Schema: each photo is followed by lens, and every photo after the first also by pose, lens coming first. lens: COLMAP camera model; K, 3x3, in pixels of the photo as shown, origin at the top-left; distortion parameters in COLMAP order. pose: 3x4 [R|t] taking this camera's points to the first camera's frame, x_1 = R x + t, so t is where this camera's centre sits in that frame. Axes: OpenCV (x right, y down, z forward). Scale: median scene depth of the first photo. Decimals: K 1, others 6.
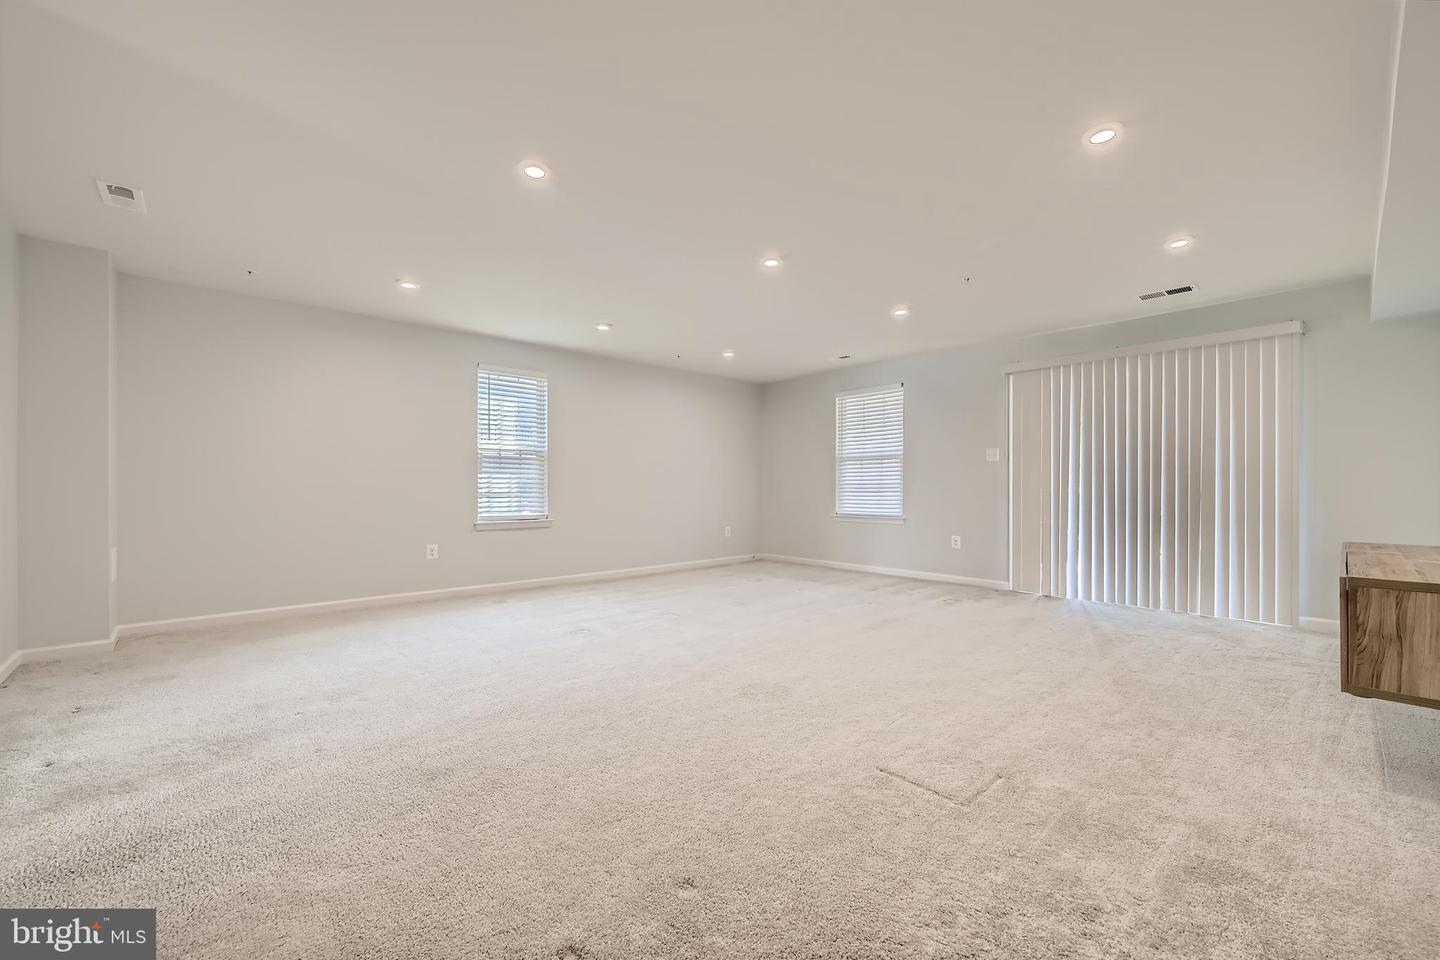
lens RADIAL K [[575.0, 0, 720.7], [0, 575.0, 482.9], [0, 0, 1]] dist [-0.000230, 0.000013]
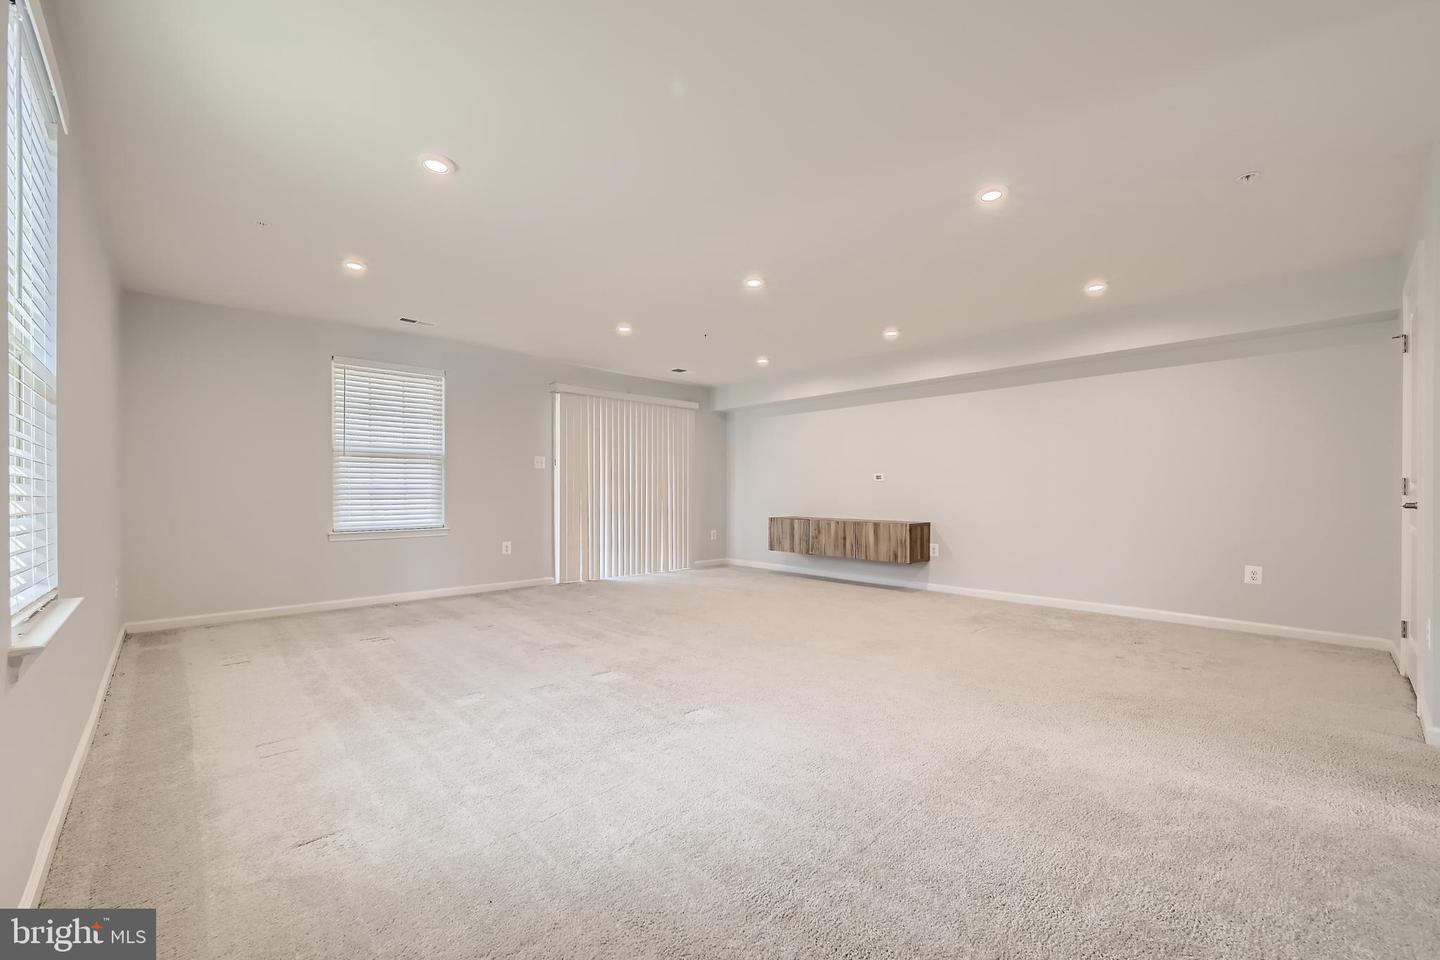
lens RADIAL K [[575.0, 0, 720.7], [0, 575.0, 482.9], [0, 0, 1]] dist [-0.000230, 0.000013]
pose [[0.013337, 0.017936, 0.999750, -0.525600], [-0.006312, 0.999821, -0.017853, 0.005944], [-0.999891, -0.006072, 0.013448, 0.561848]]
